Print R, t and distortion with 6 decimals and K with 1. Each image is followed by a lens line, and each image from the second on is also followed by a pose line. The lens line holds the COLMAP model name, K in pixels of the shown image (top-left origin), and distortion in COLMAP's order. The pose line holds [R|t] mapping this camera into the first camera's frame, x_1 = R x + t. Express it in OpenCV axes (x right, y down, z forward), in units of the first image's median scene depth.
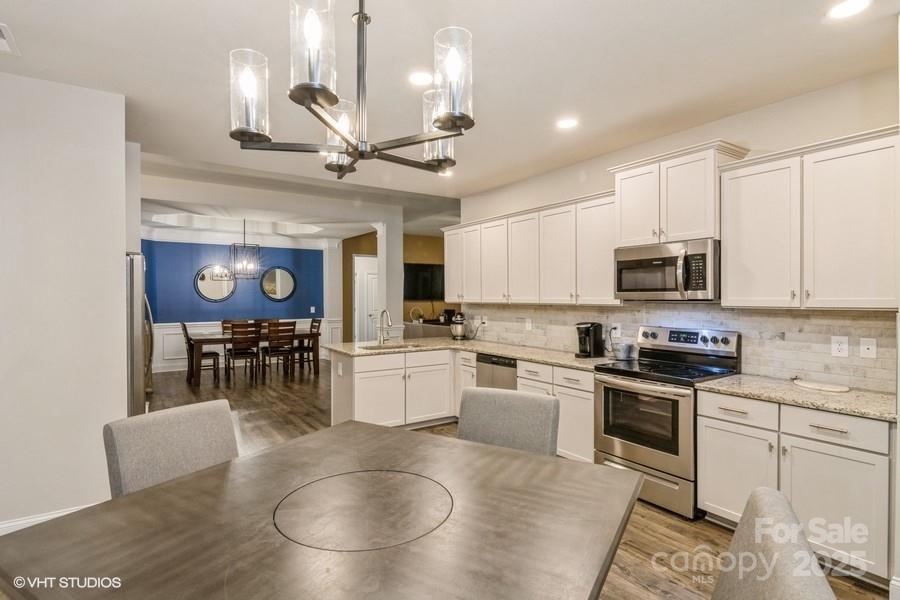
lens RADIAL K [[452.5, 0, 447.9], [0, 452.5, 294.1], [0, 0, 1]] dist [-0.002386, -0.000863]
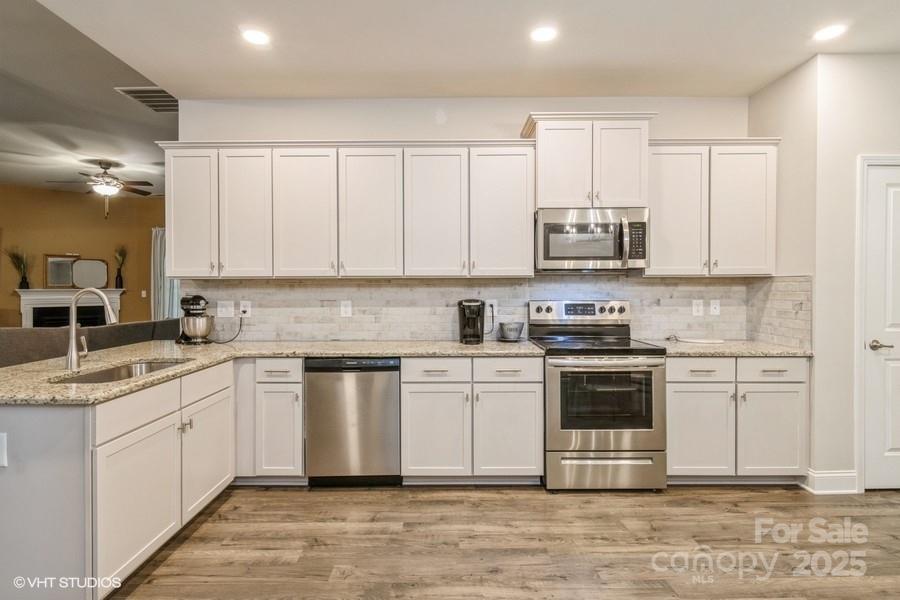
lens RADIAL K [[456.6, 0, 434.9], [0, 456.6, 292.9], [0, 0, 1]] dist [-0.002981, -0.001000]
pose [[0.569330, -0.007220, 0.822077, -0.339714], [-0.001676, 0.999949, 0.009943, 0.037109], [-0.822107, -0.007039, 0.569289, 0.514213]]
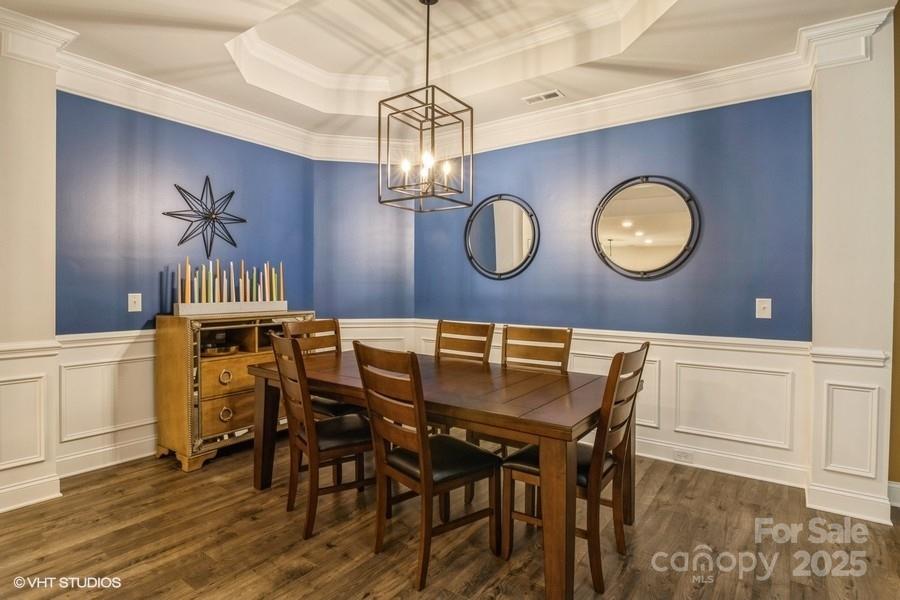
lens RADIAL K [[474.2, 0, 440.0], [0, 474.2, 286.4], [0, 0, 1]] dist [-0.000538, -0.014813]
pose [[0.342759, 0.007903, -0.939390, -0.197077], [-0.004307, 0.999967, 0.006842, 0.044097], [0.939413, 0.001701, 0.342782, 1.562144]]
